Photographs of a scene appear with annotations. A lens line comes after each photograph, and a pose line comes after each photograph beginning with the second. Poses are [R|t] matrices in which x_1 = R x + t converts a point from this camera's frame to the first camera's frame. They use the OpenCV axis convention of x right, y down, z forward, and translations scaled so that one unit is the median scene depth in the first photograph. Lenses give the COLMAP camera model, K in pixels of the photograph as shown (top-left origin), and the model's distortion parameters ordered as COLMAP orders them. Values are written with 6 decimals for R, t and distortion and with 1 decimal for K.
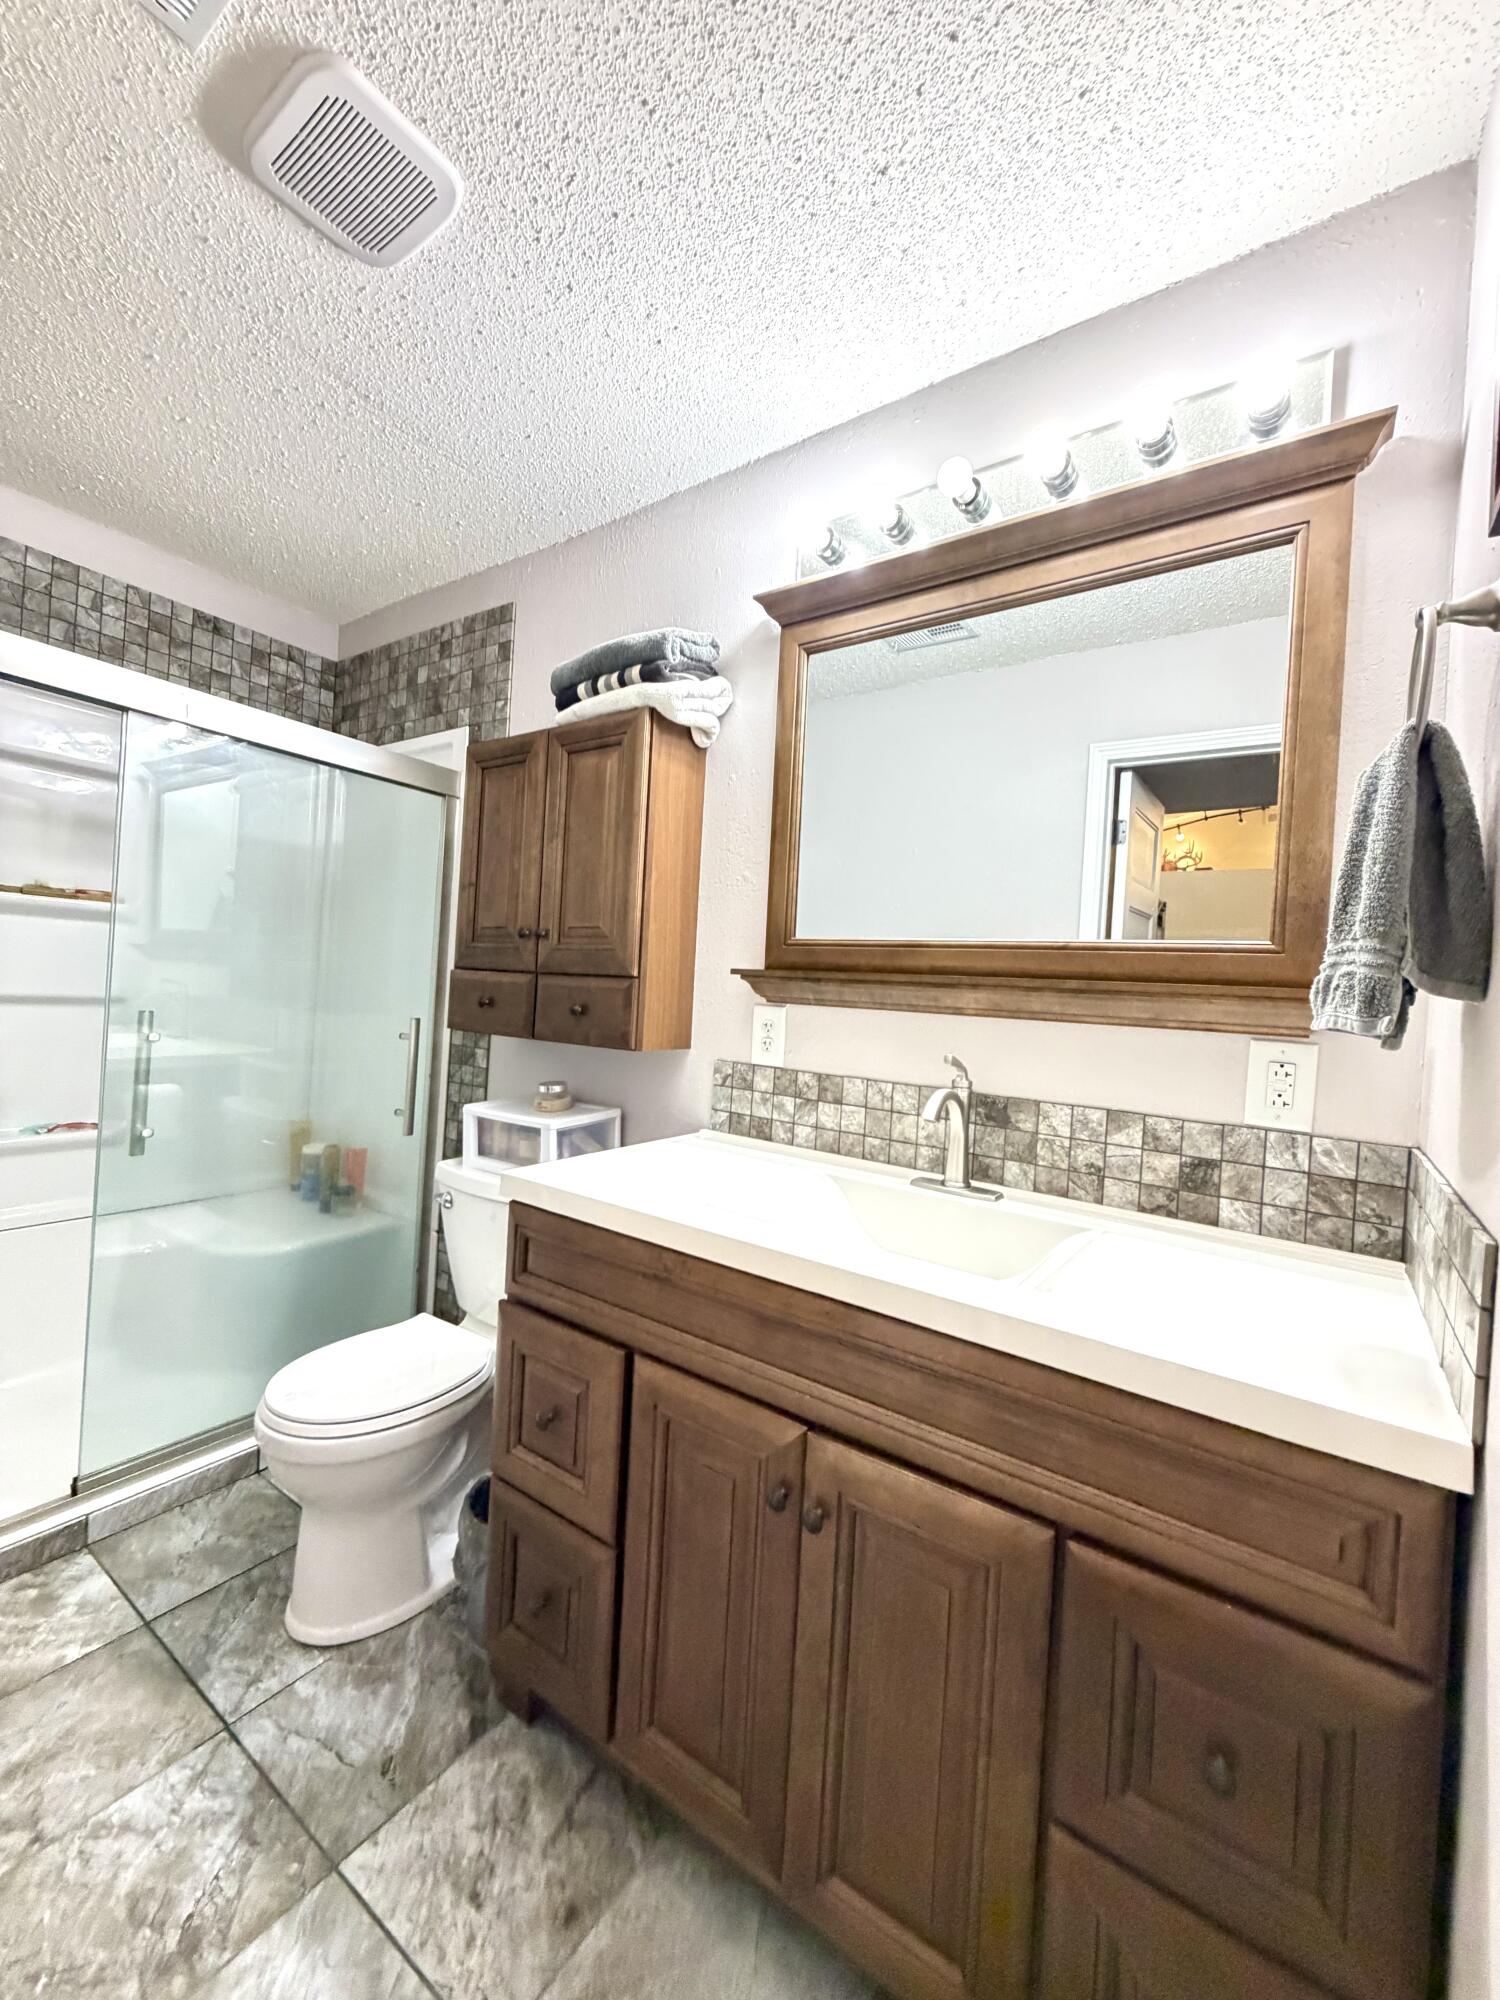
lens RADIAL K [[796.3, 0, 756.7], [0, 796.3, 991.6], [0, 0, 1]] dist [0.000777, -0.000145]
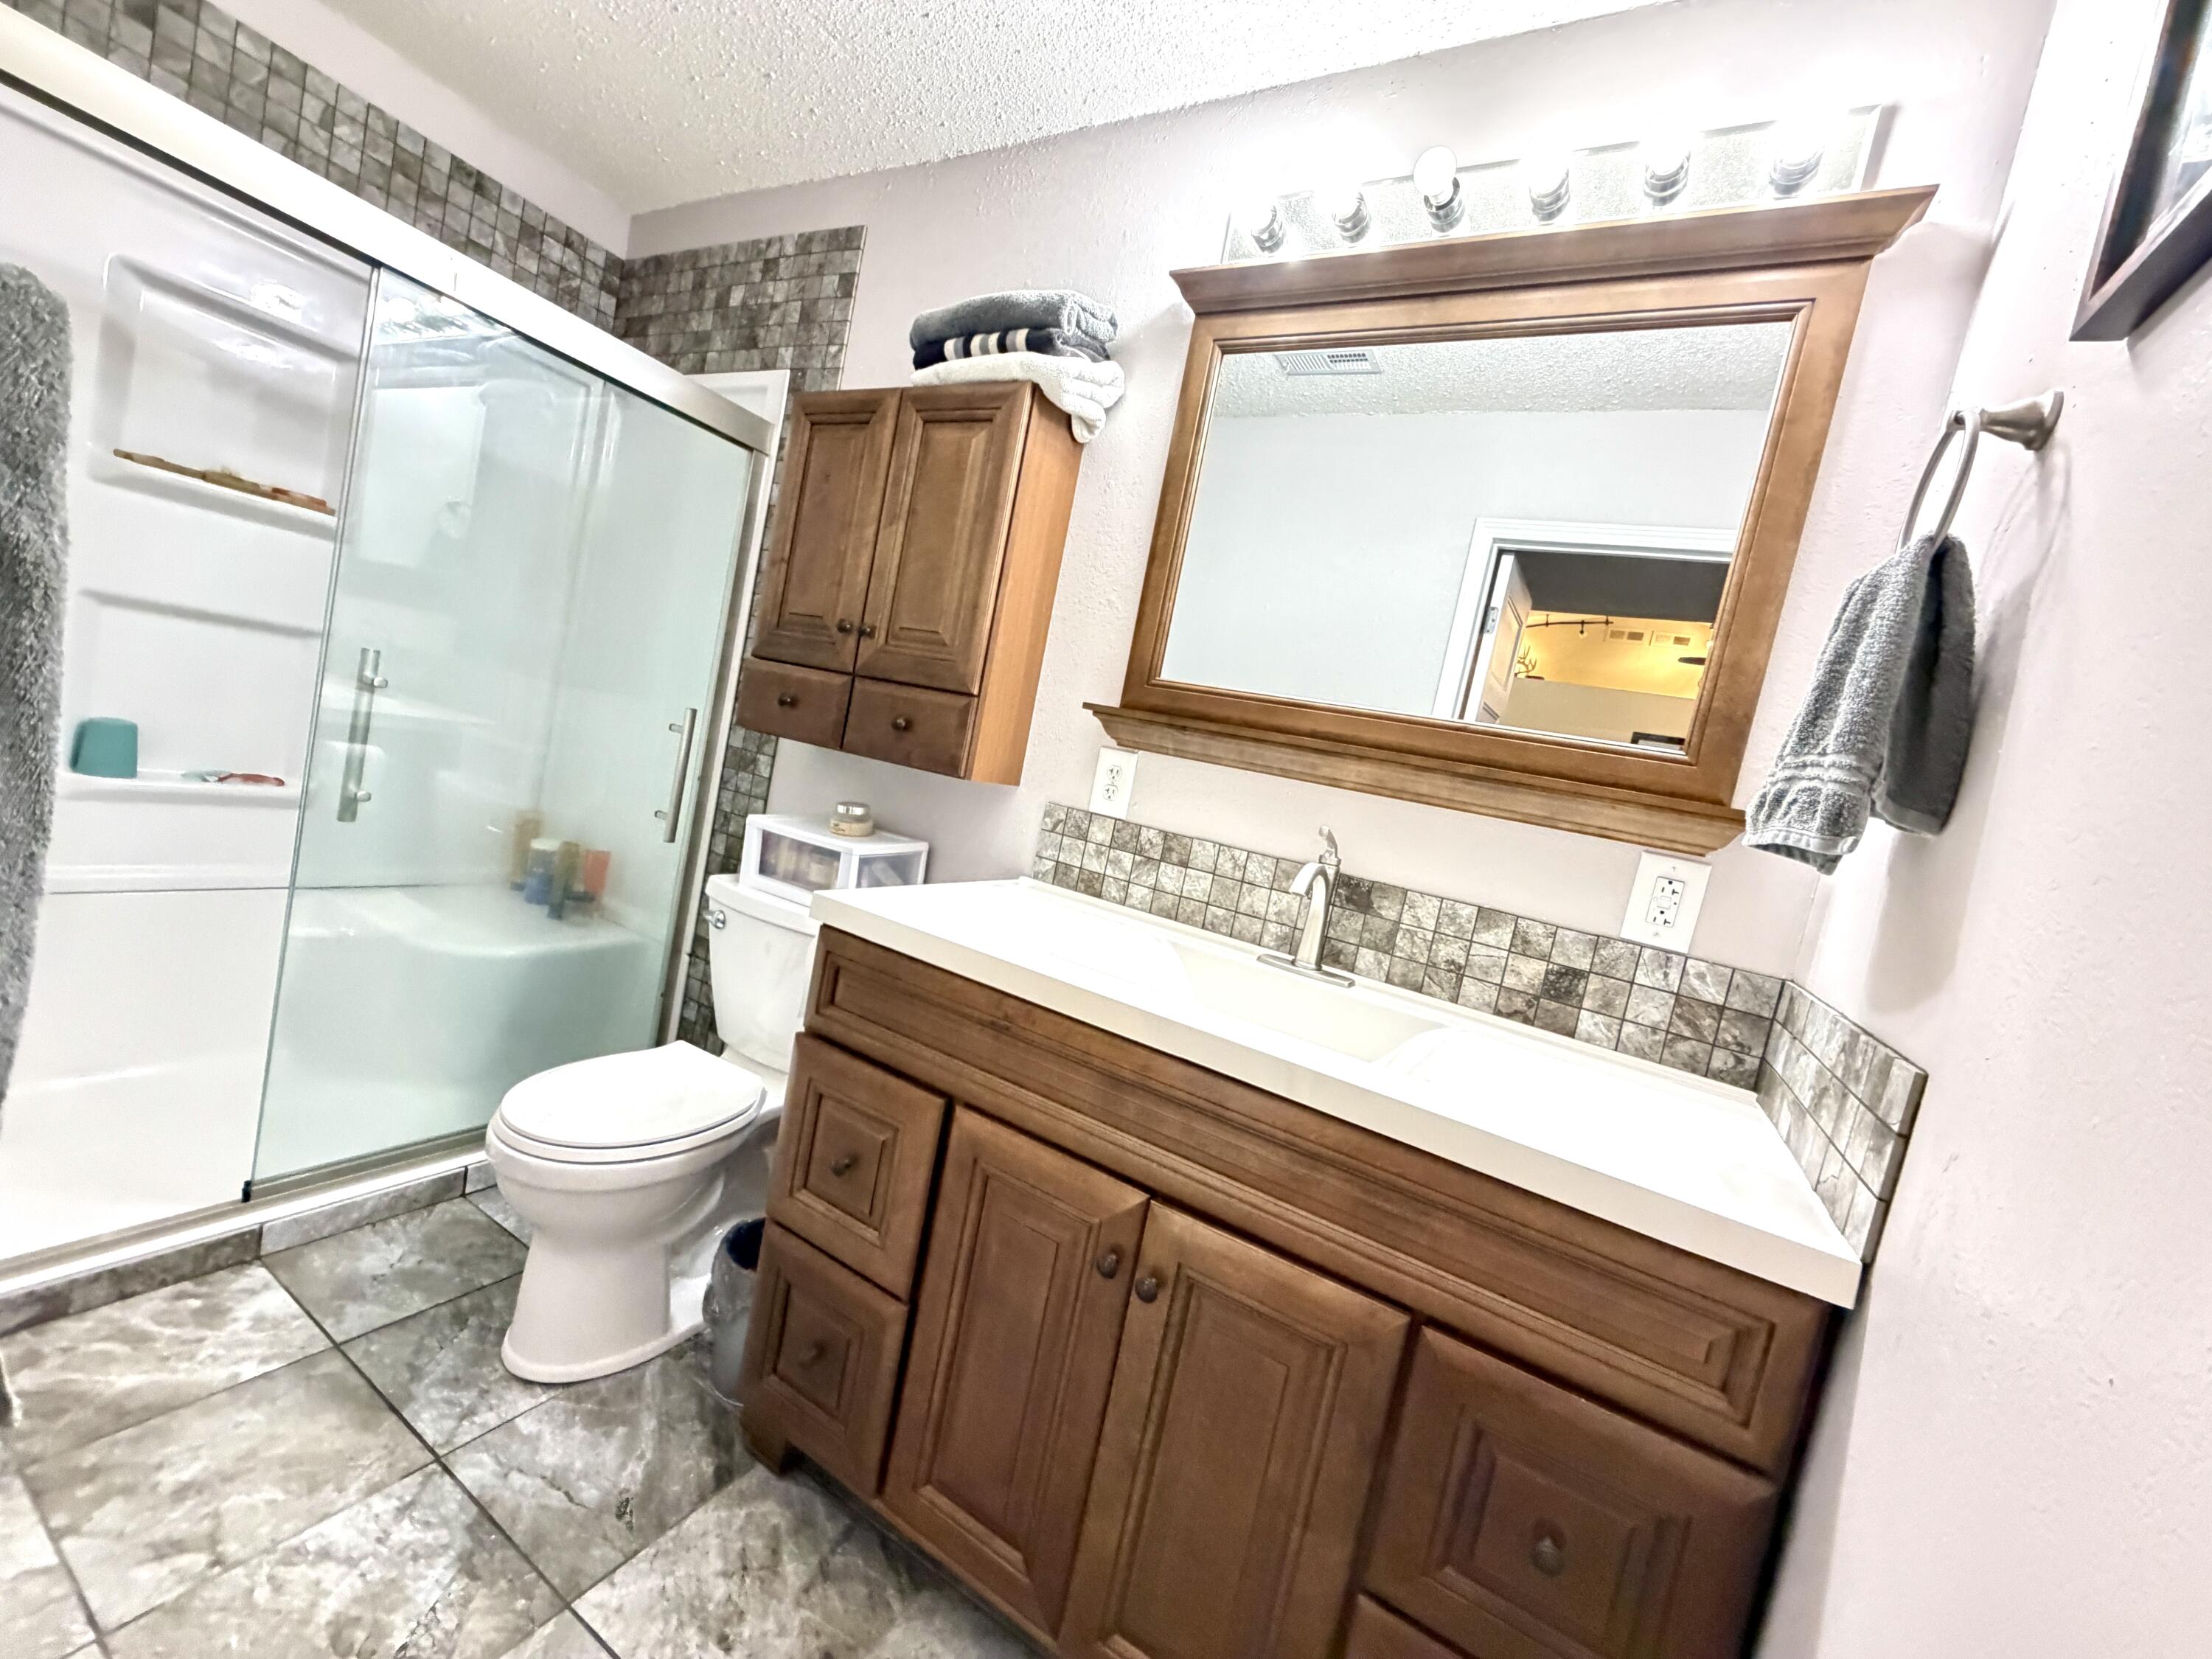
lens RADIAL K [[880.7, 0, 1099.4], [0, 880.7, 827.3], [0, 0, 1]] dist [0.000777, -0.000145]
pose [[0.986084, 0.132067, 0.100975, -0.117107], [-0.140395, 0.986830, 0.080346, 0.034054], [-0.089034, -0.093405, 0.991639, 0.014666]]
